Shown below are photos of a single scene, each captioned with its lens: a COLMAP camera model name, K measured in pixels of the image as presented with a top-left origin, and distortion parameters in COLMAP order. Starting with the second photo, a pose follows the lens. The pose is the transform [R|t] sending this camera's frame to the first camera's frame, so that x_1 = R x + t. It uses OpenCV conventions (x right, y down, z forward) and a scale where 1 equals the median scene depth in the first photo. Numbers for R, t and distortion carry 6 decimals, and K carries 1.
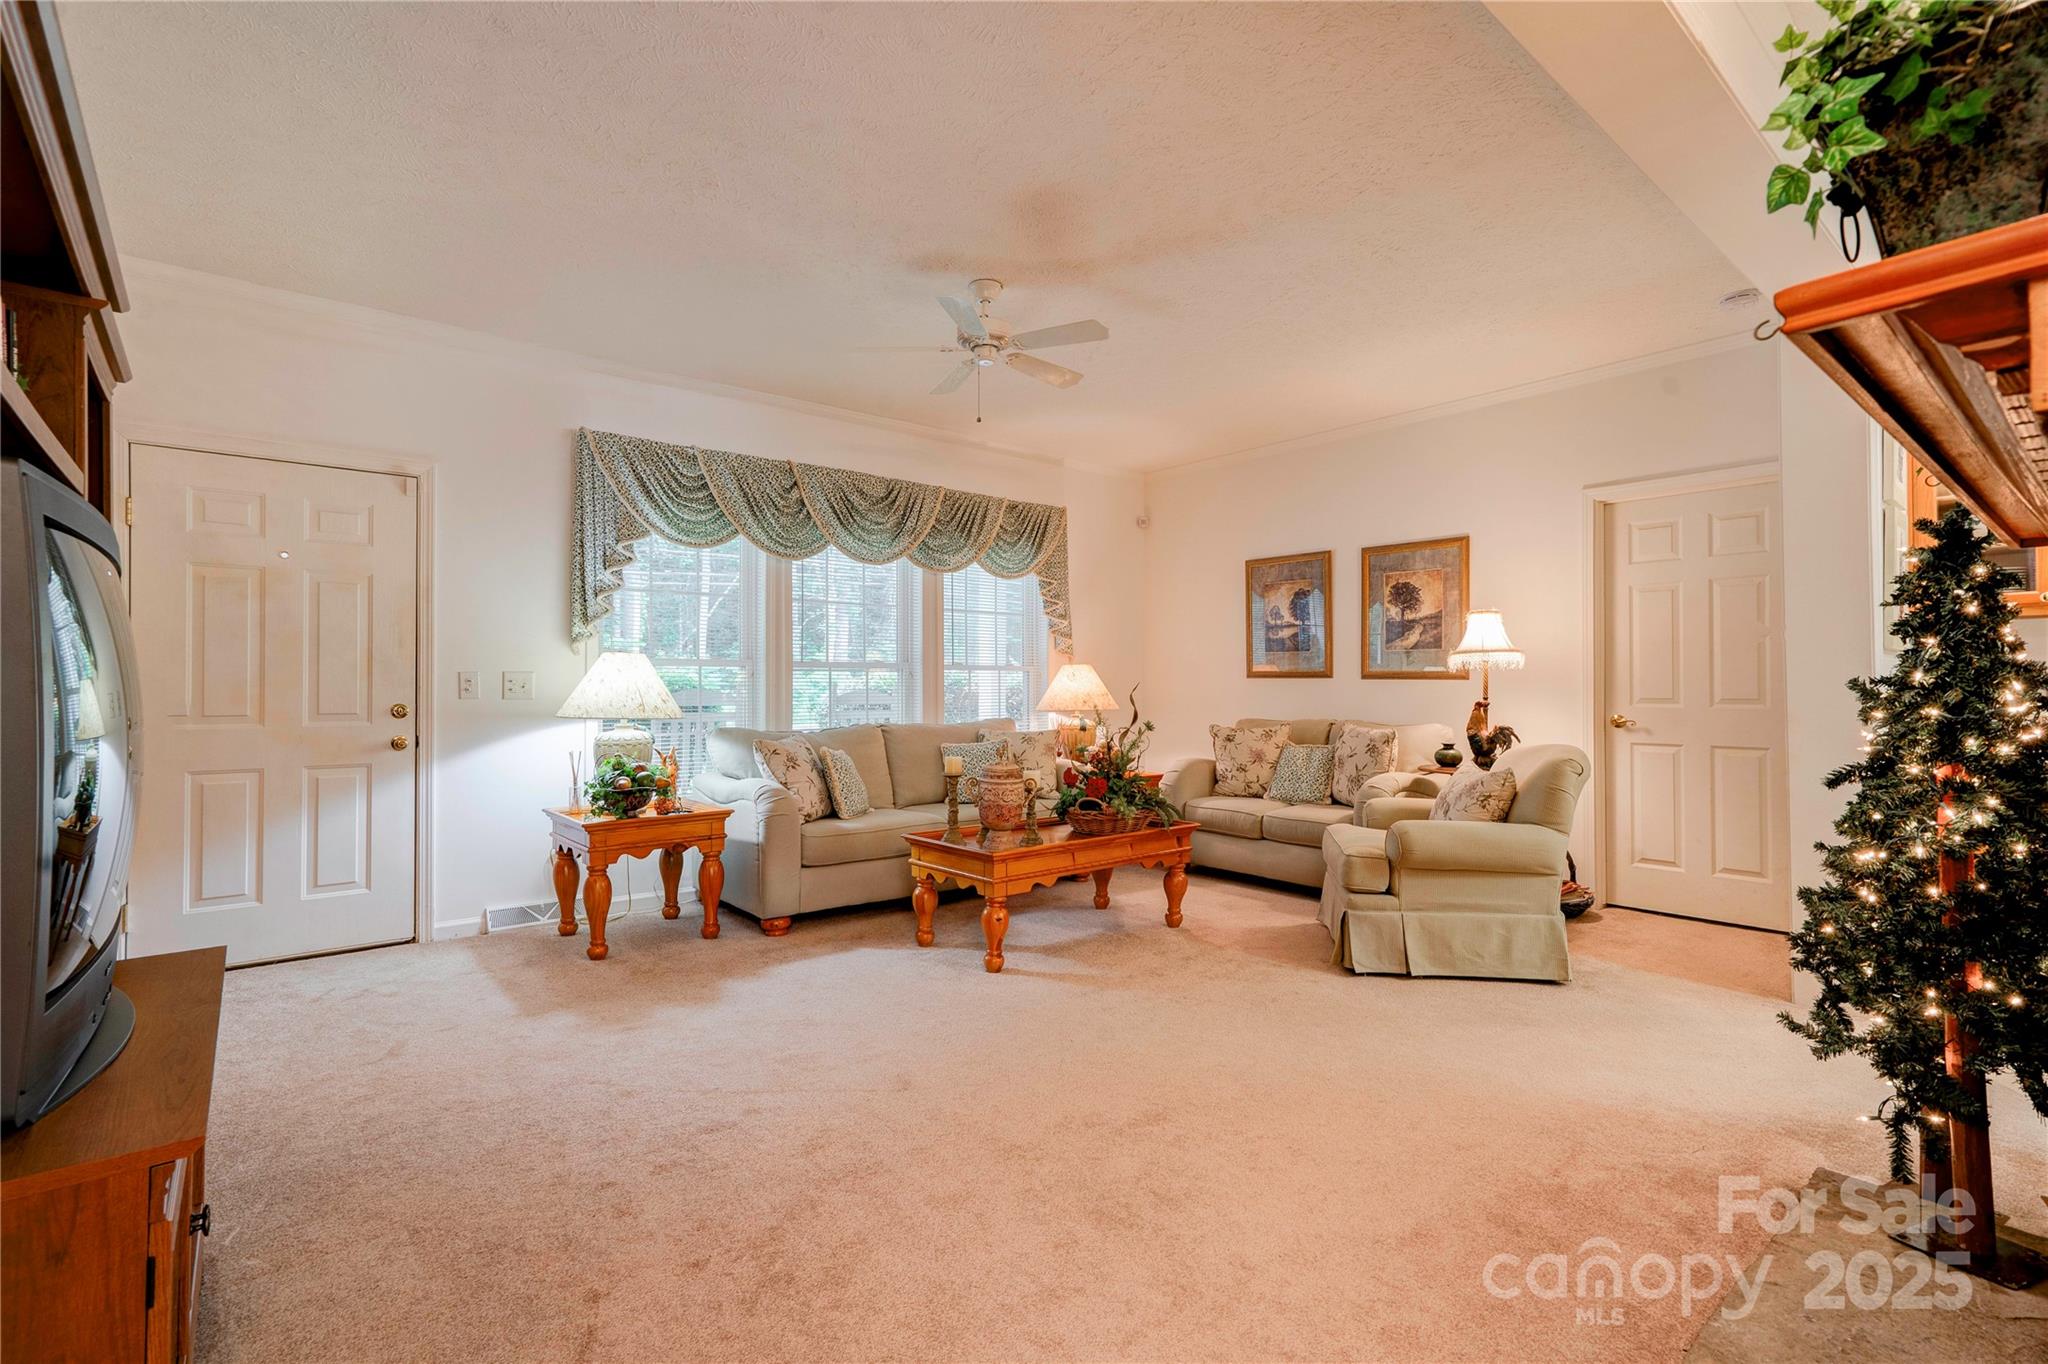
lens RADIAL K [[947.7, 0, 1023.1], [0, 947.7, 681.8], [0, 0, 1]] dist [0.009870, 0.005377]
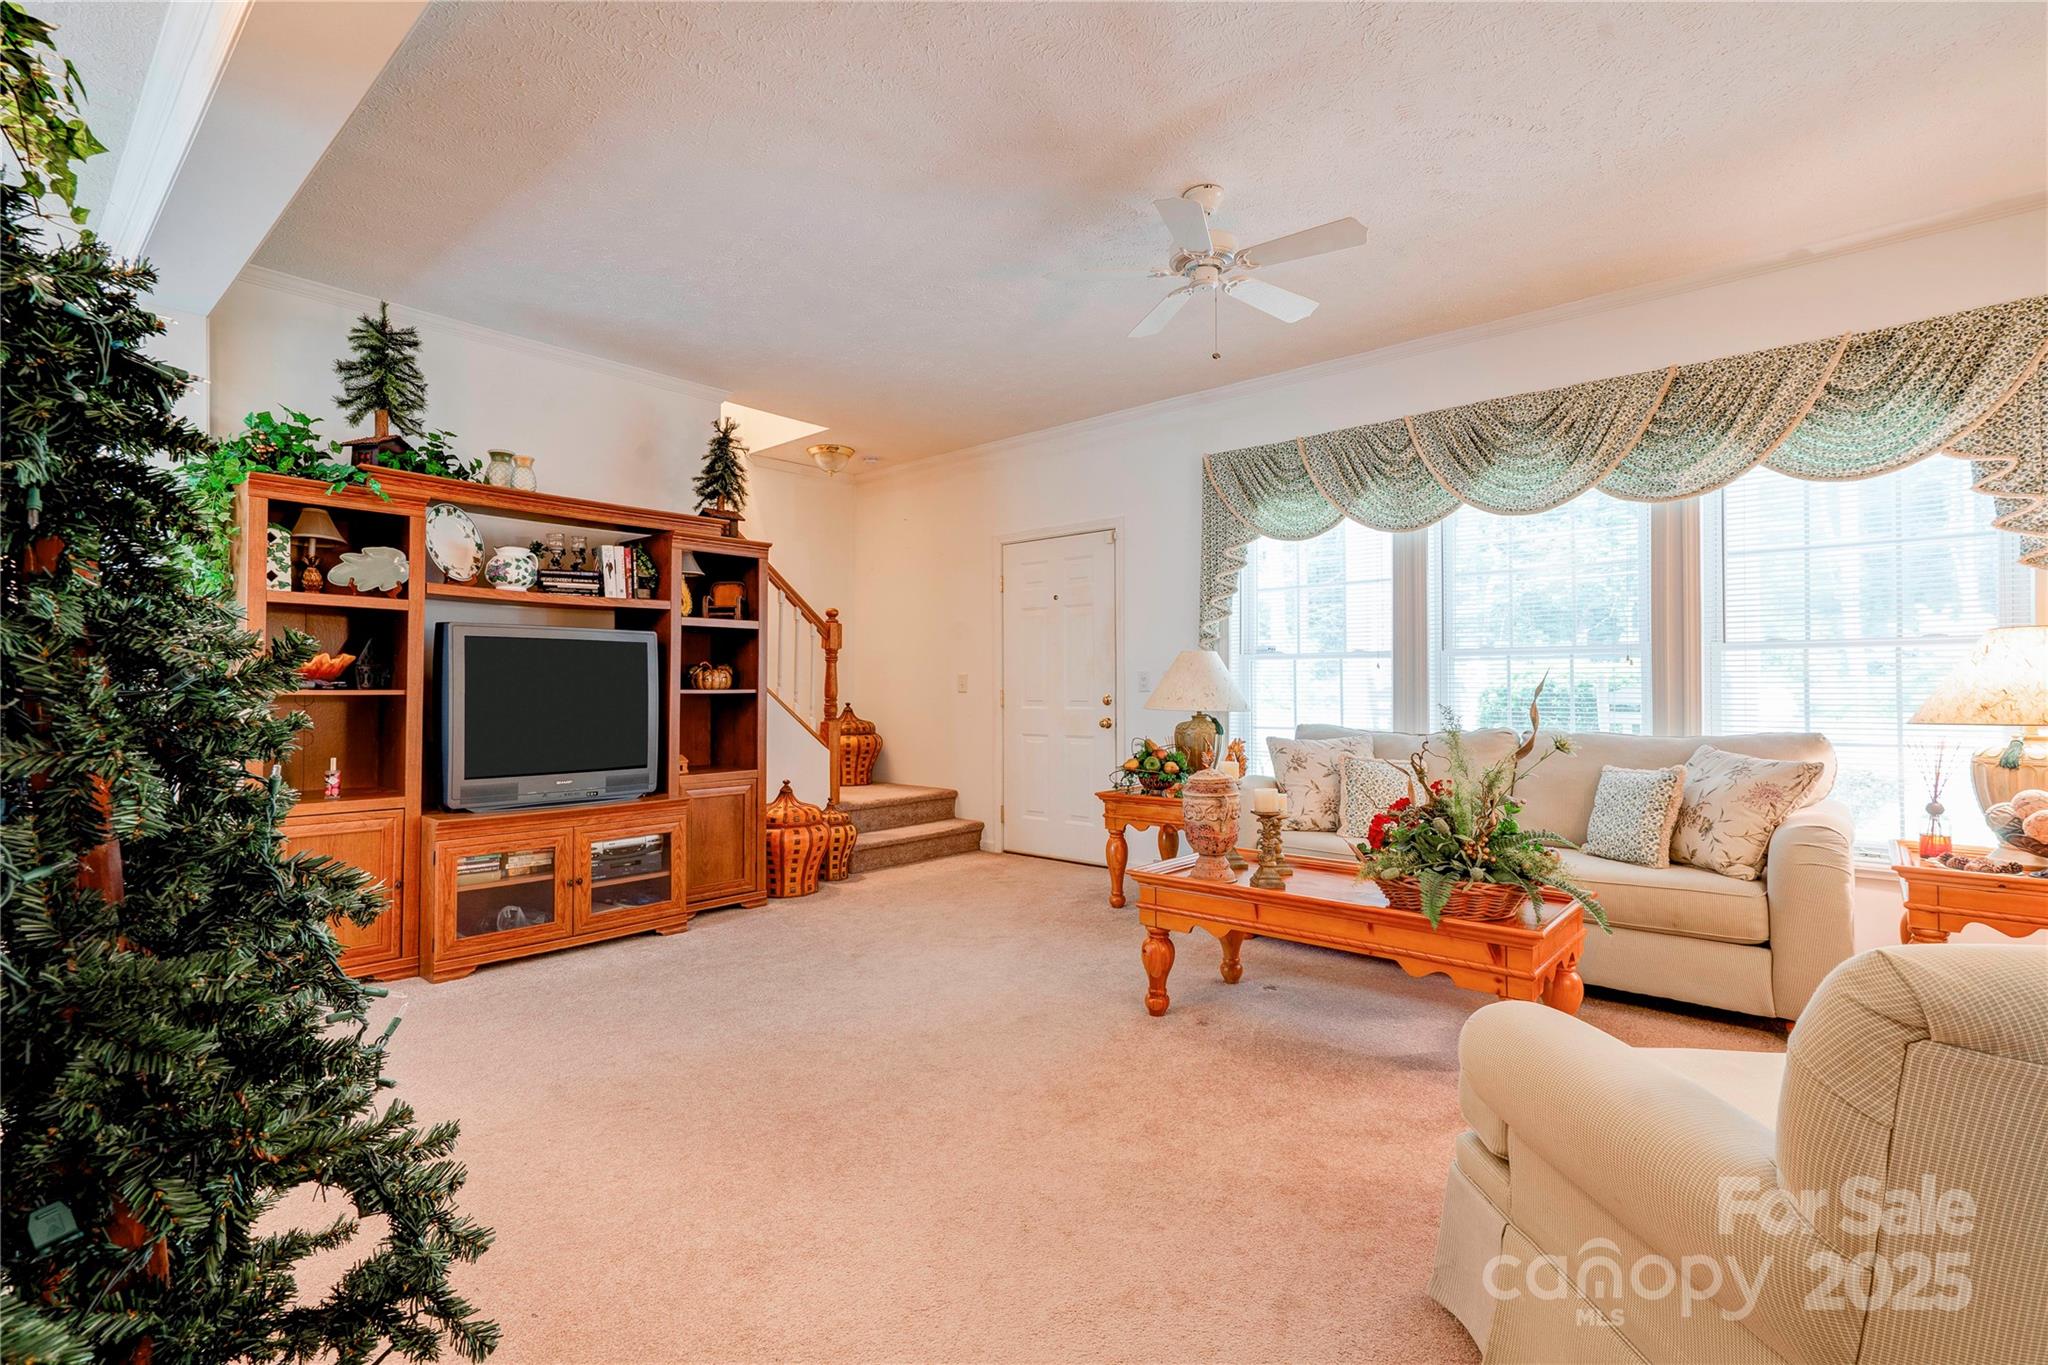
lens RADIAL K [[947.7, 0, 1024.4], [0, 947.7, 679.3], [0, 0, 1]] dist [0.009870, 0.005377]
pose [[0.157352, -0.010953, -0.987482, 0.566171], [0.008321, 0.999918, -0.009765, 0.010627], [0.987507, -0.006680, 0.157431, 0.545197]]
